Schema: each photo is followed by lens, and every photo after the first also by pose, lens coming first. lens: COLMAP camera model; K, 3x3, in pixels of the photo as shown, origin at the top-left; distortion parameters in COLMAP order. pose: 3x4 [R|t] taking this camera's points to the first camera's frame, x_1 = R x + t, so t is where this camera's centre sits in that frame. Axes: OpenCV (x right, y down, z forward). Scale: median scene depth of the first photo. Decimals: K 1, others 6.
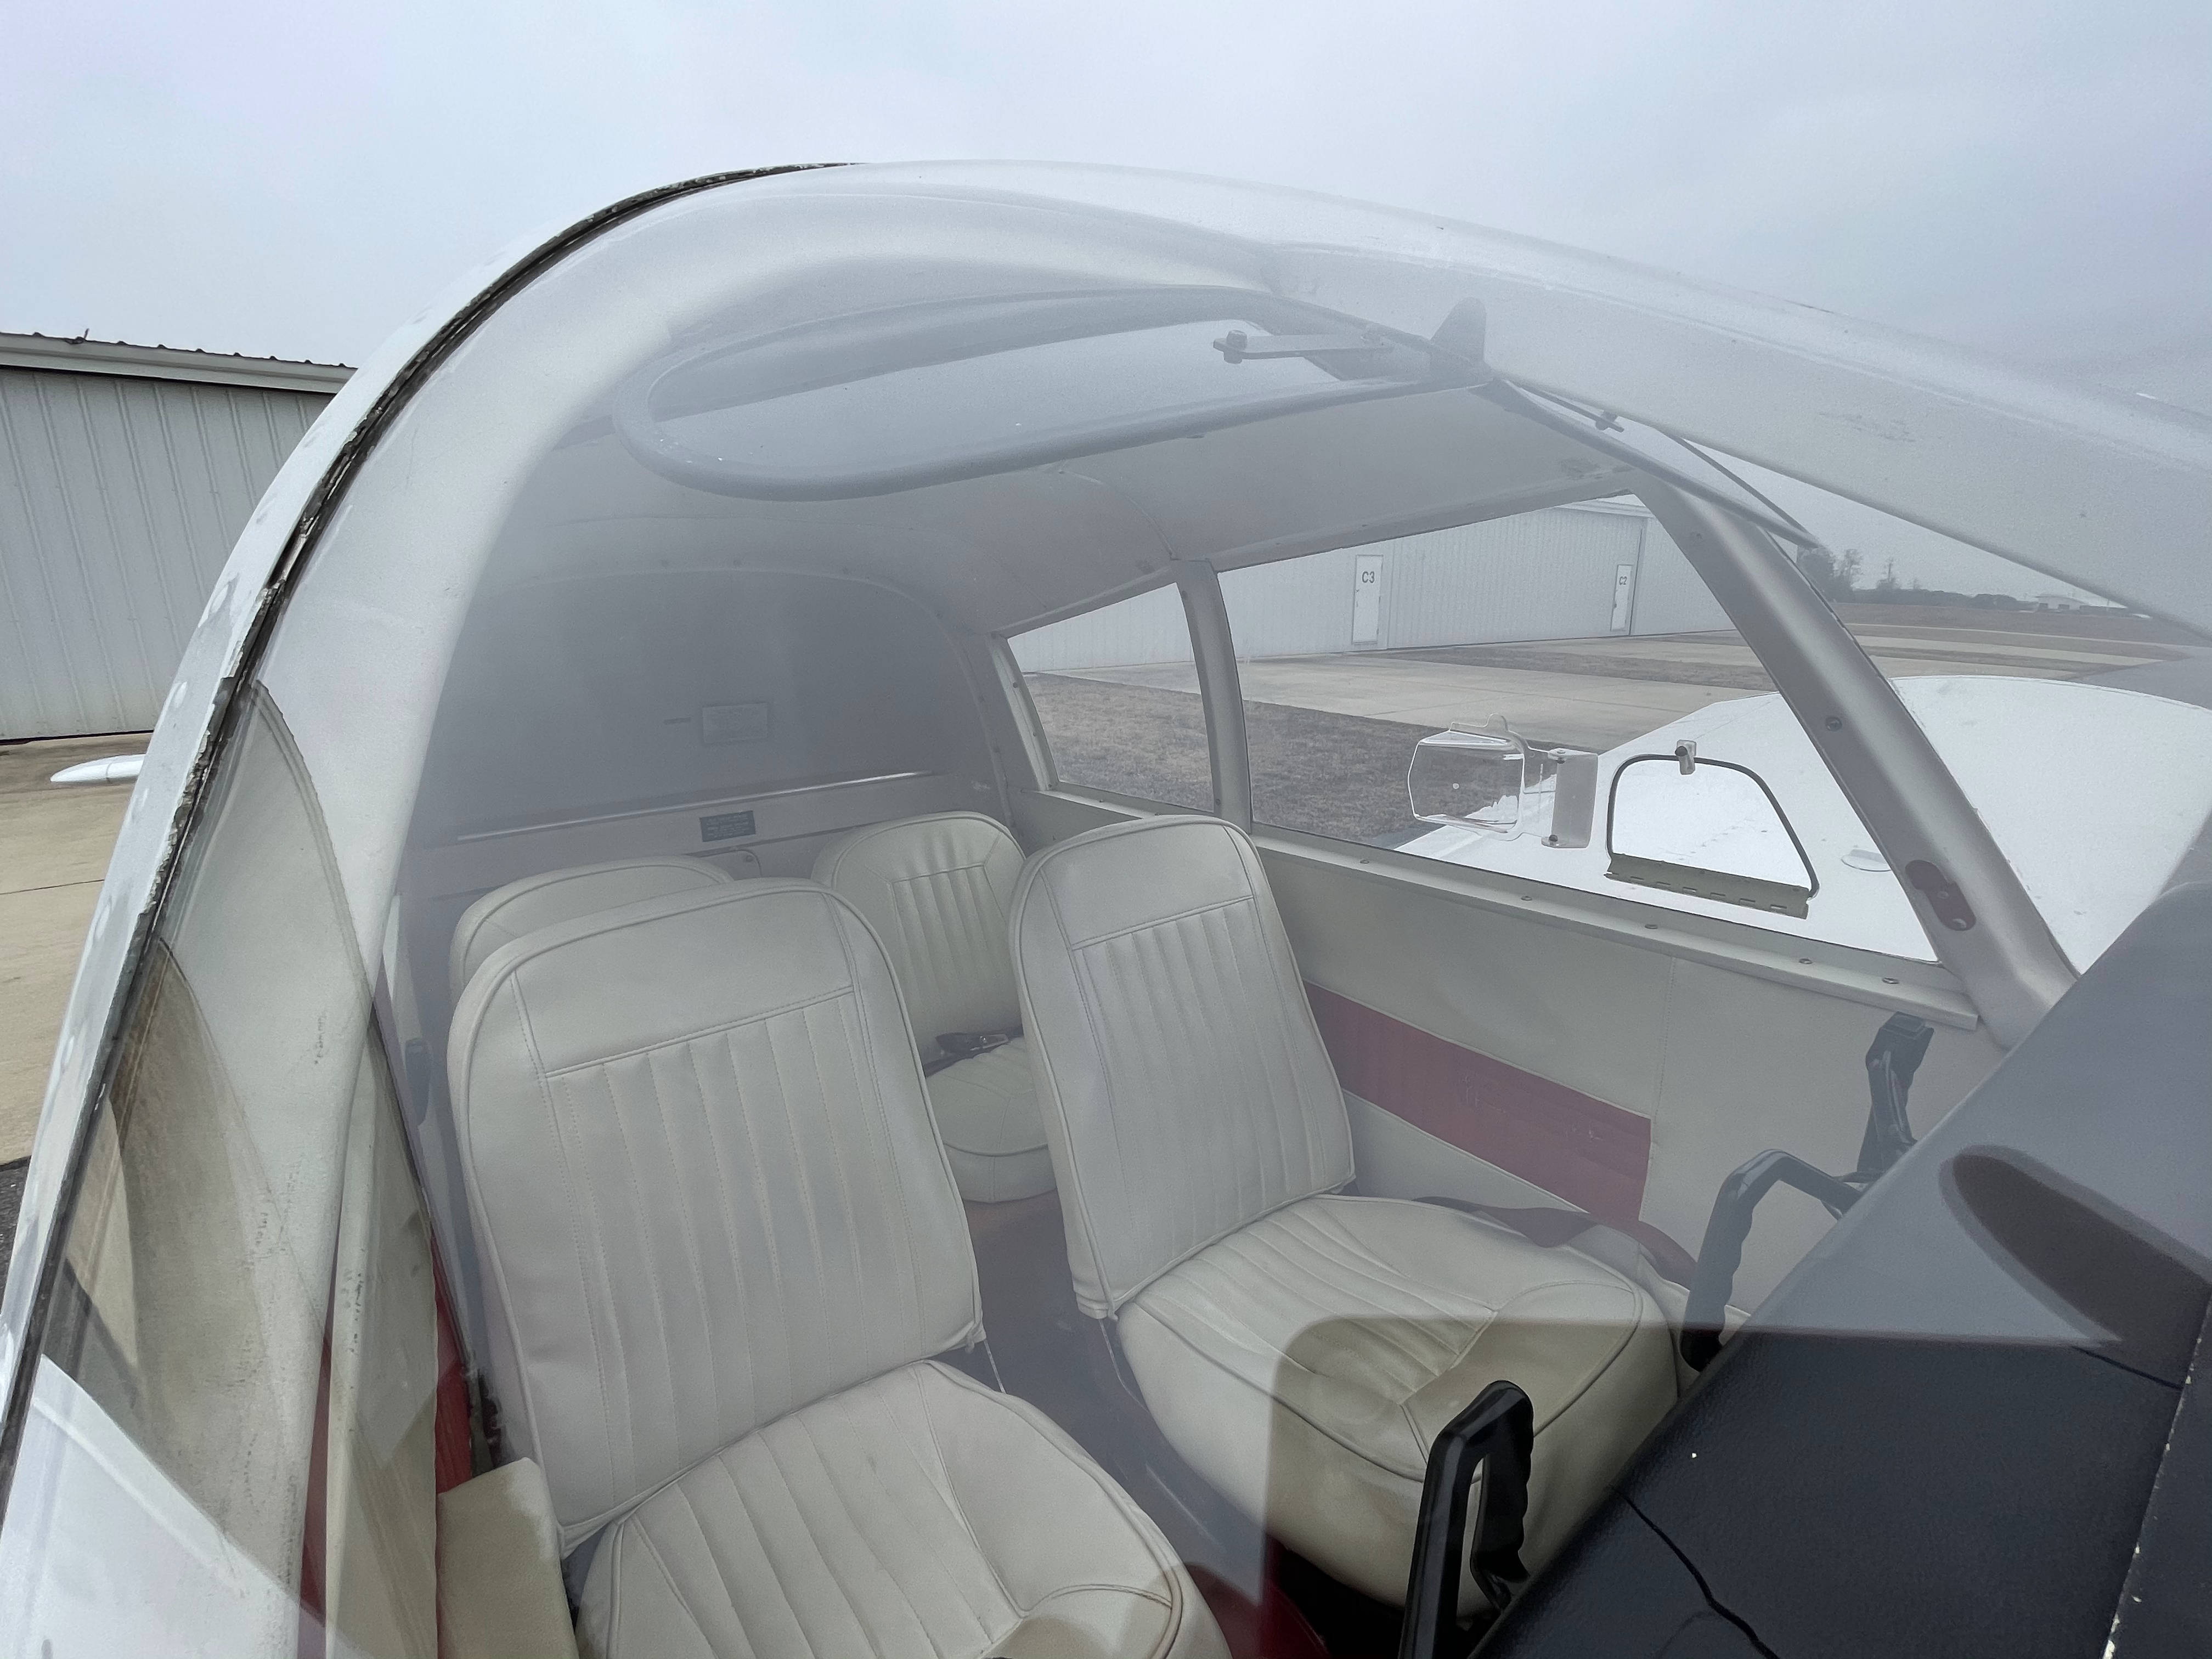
lens RADIAL K [[931.1, 0, 1096.1], [0, 931.1, 822.5], [0, 0, 1]] dist [-0.020479, -0.000339]
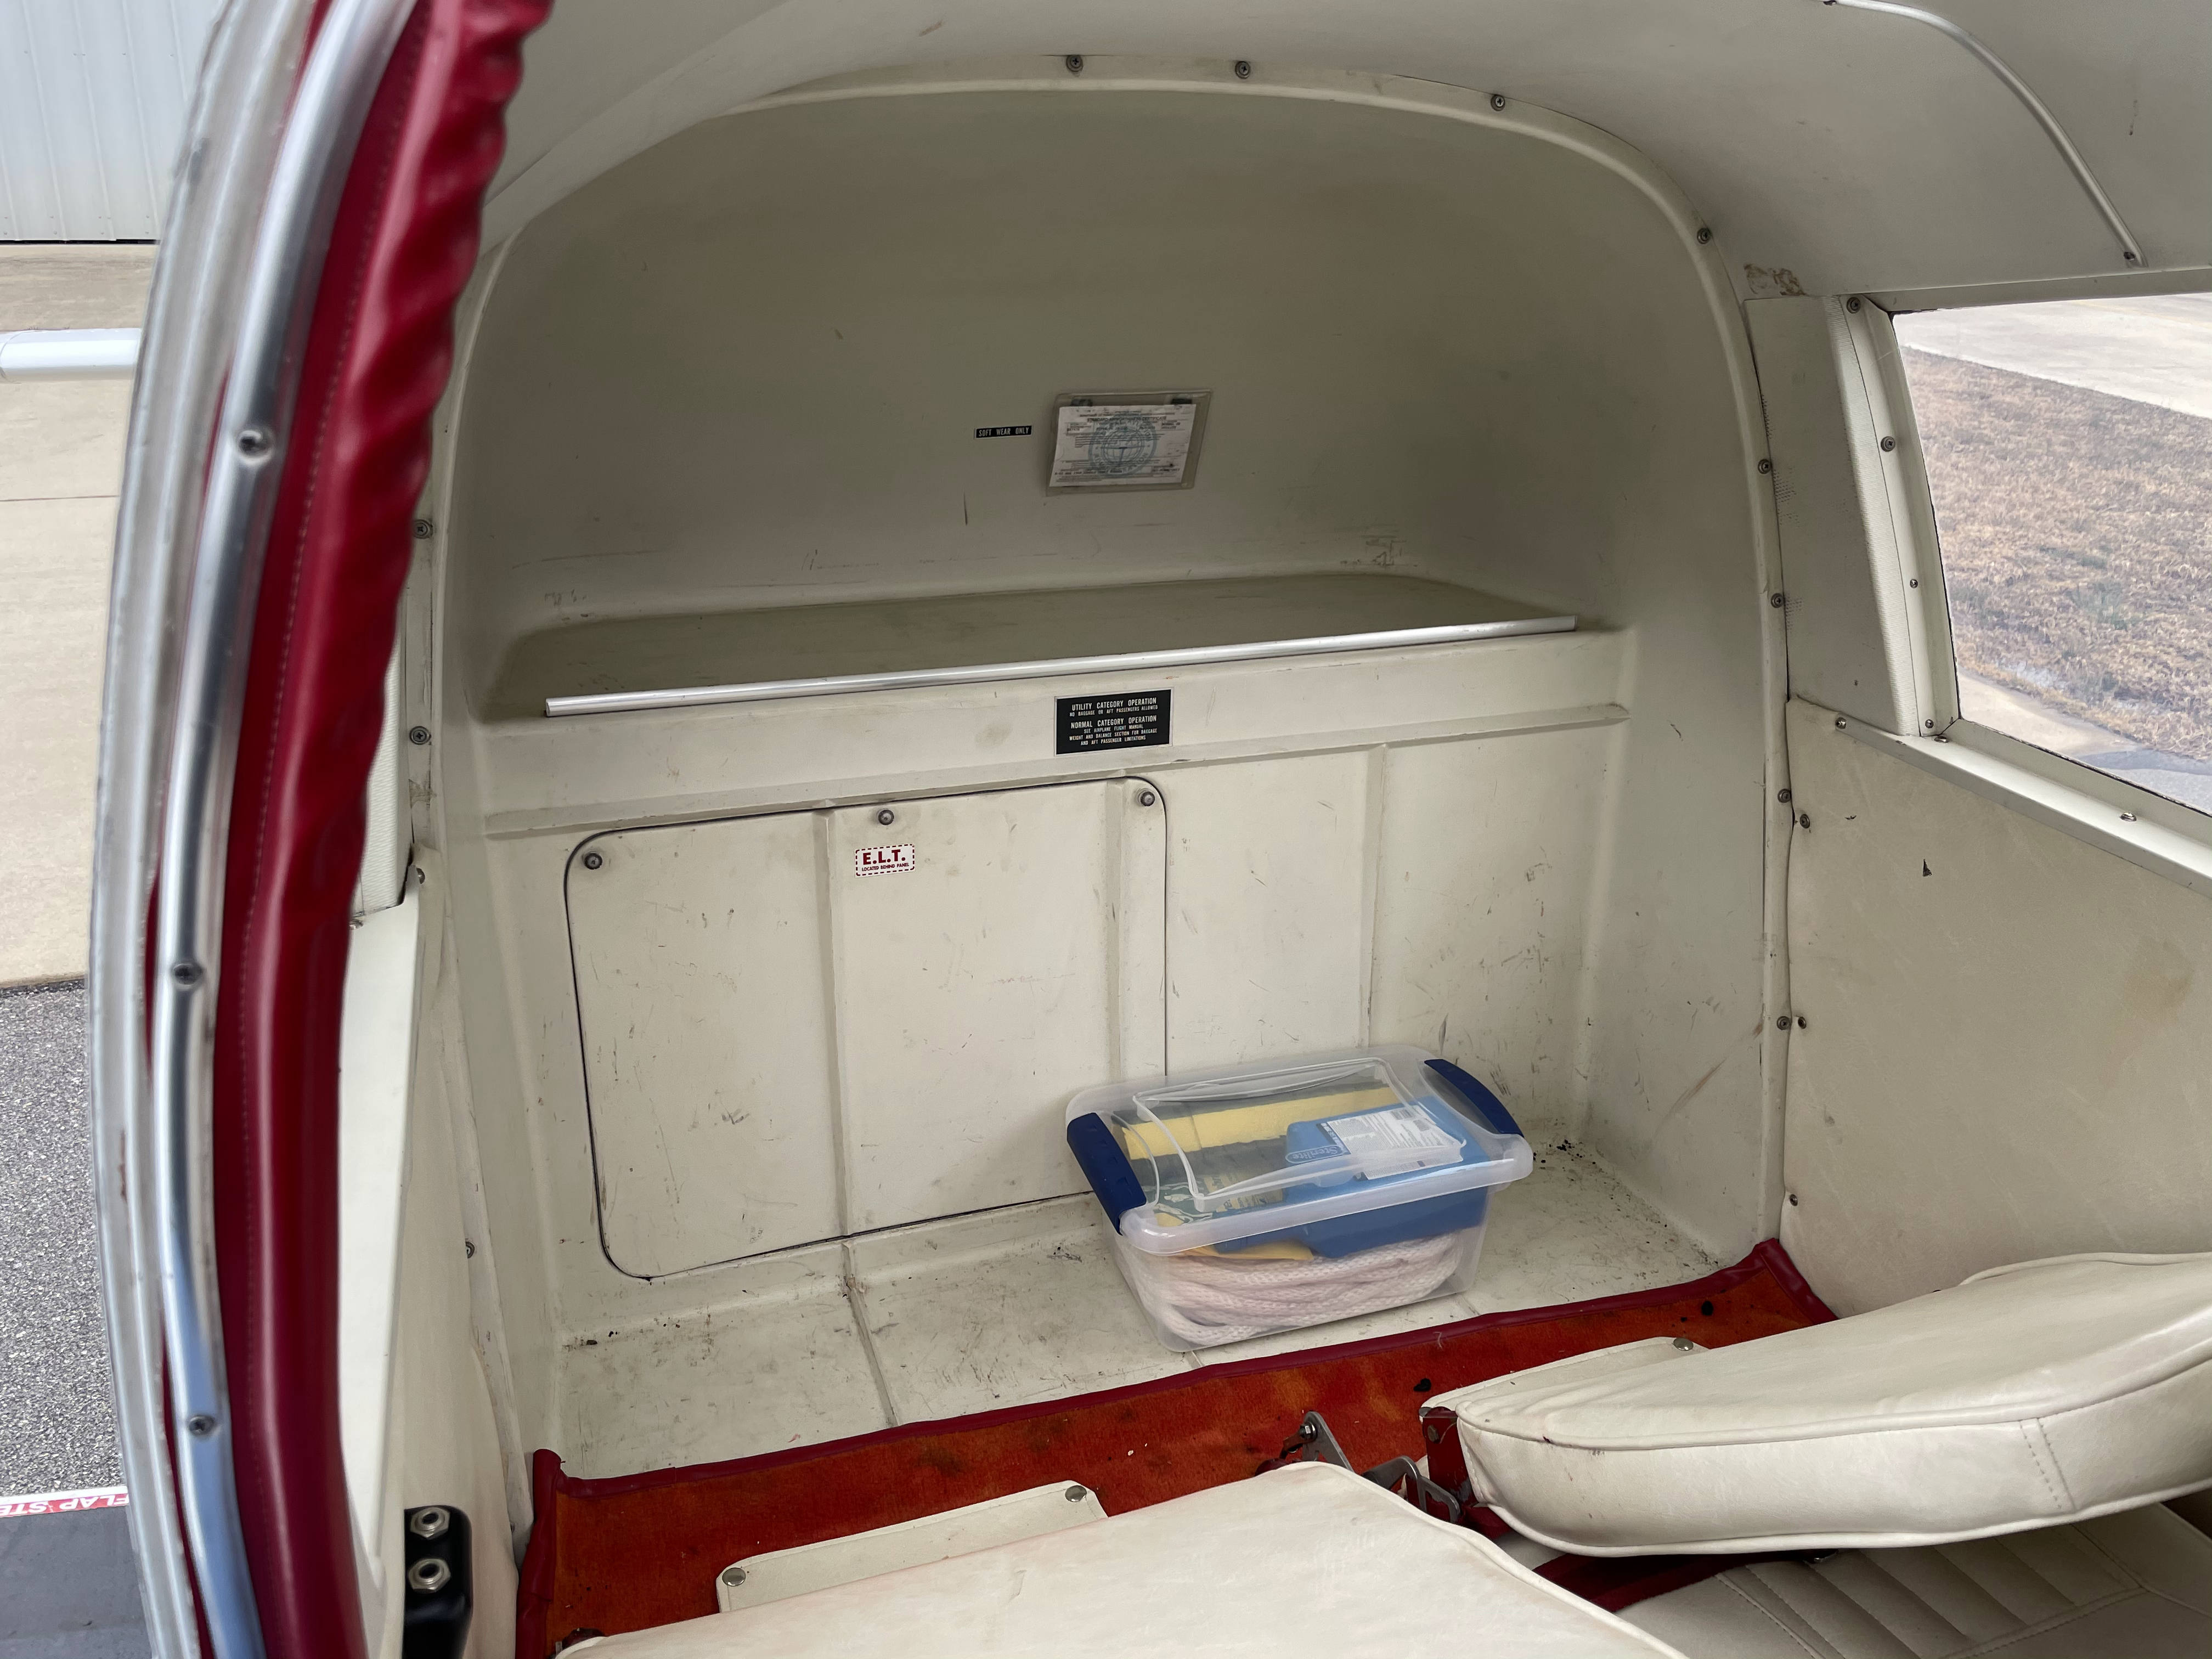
lens RADIAL K [[1678.8, 0, 1101.5], [0, 1678.8, 832.6], [0, 0, 1]] dist [0.080821, -0.111499]
pose [[0.952857, 0.164701, -0.254829, -0.198747], [-0.119693, 0.975779, 0.183110, -0.088021], [0.278815, -0.143976, 0.949491, 0.259919]]
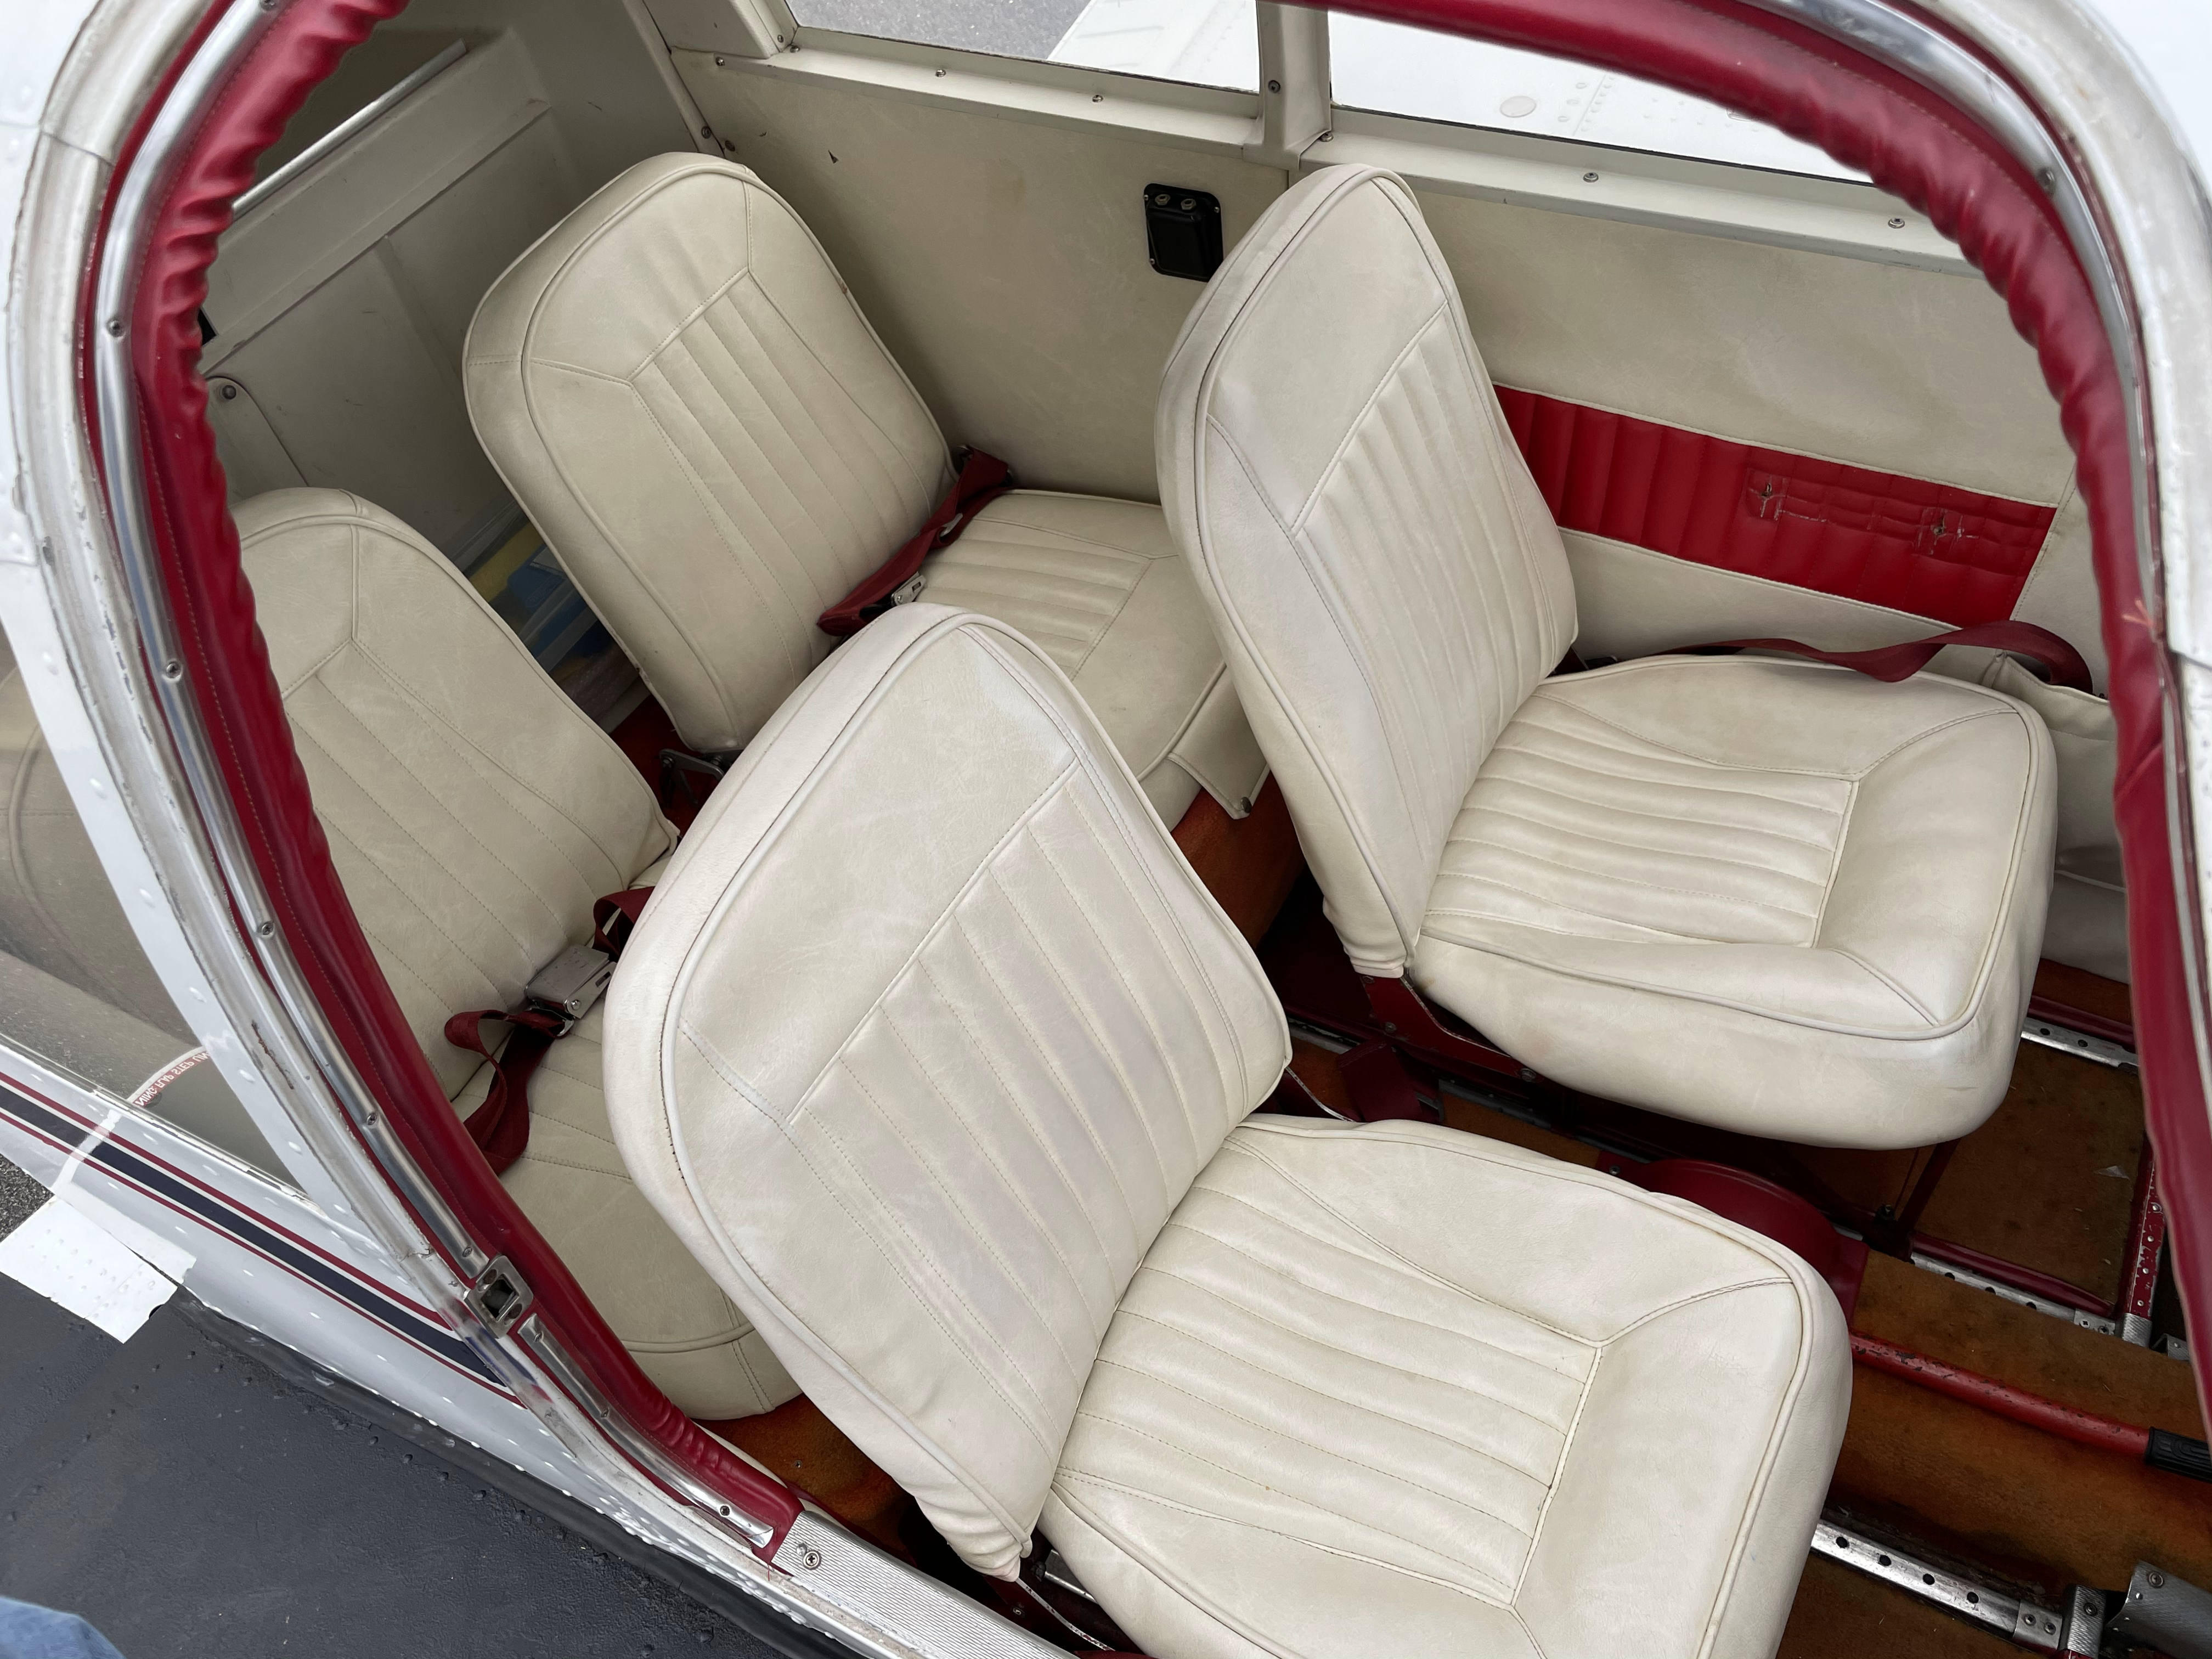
lens RADIAL K [[1678.8, 0, 1113.2], [0, 1678.8, 820.1], [0, 0, 1]] dist [0.080821, -0.111499]
pose [[0.894486, -0.376742, 0.240750, -0.273511], [0.169200, 0.783669, 0.597690, -0.231434], [-0.413843, -0.493891, 0.764726, 0.072778]]
